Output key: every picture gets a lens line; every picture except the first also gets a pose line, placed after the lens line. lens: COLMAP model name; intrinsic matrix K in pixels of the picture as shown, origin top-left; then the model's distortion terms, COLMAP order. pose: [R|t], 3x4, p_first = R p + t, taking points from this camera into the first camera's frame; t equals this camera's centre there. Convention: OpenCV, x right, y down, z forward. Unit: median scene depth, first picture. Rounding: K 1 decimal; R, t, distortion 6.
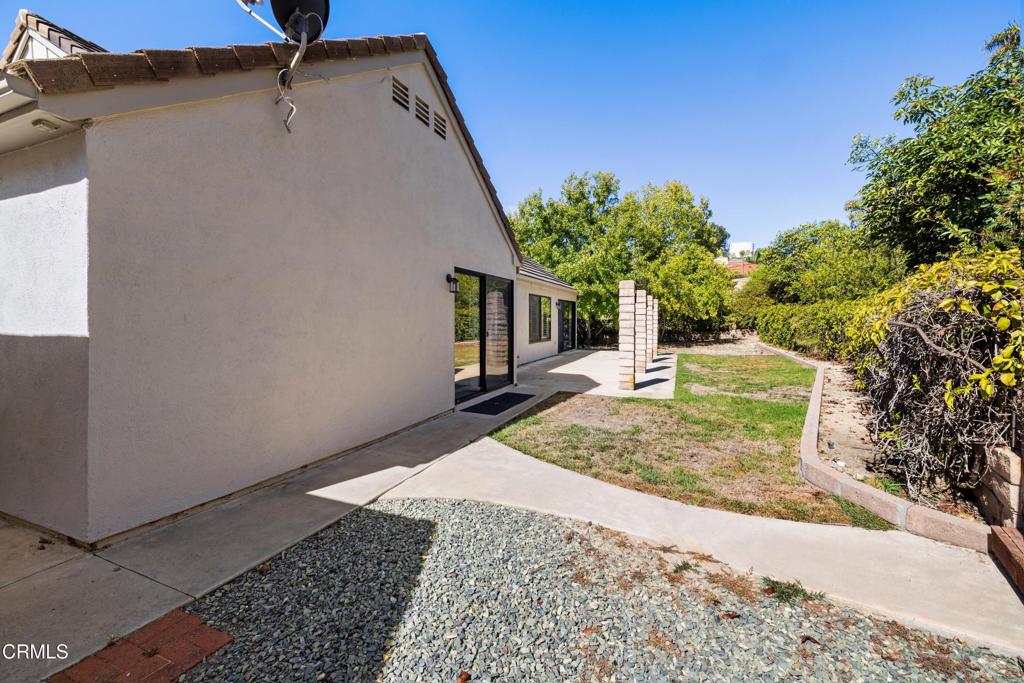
lens RADIAL K [[435.9, 0, 471.3], [0, 435.9, 319.7], [0, 0, 1]] dist [0.000093, 0.001064]
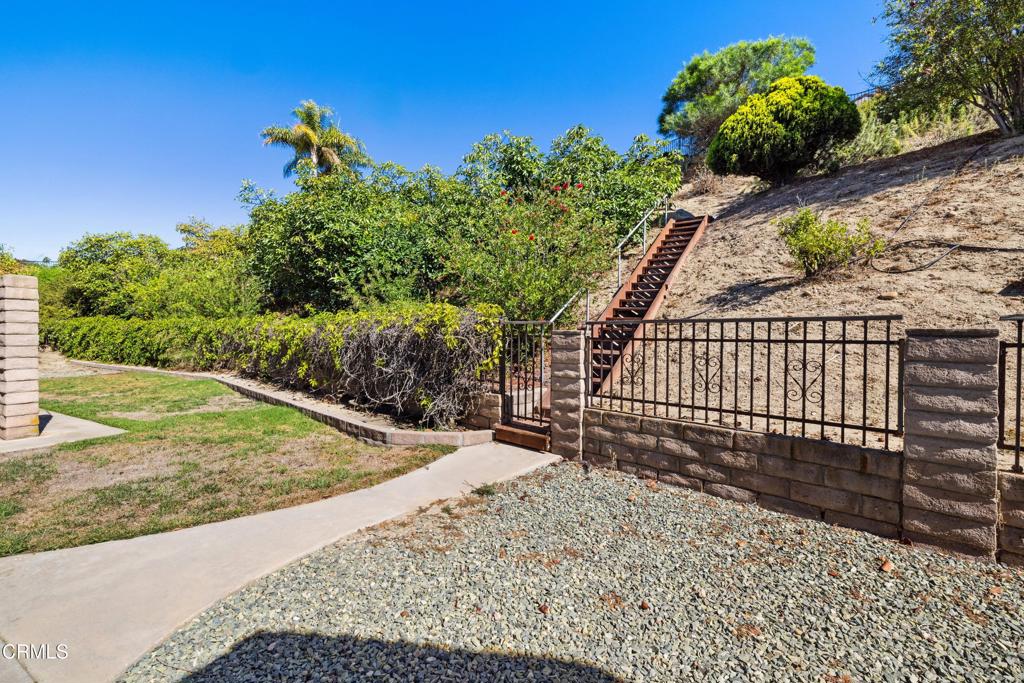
lens RADIAL K [[435.9, 0, 506.4], [0, 435.9, 340.4], [0, 0, 1]] dist [0.000093, 0.001064]
pose [[0.078408, -0.014751, 0.996812, -0.753803], [-0.002623, 0.999884, 0.015003, -0.006833], [-0.996918, -0.003791, 0.078360, 0.580383]]
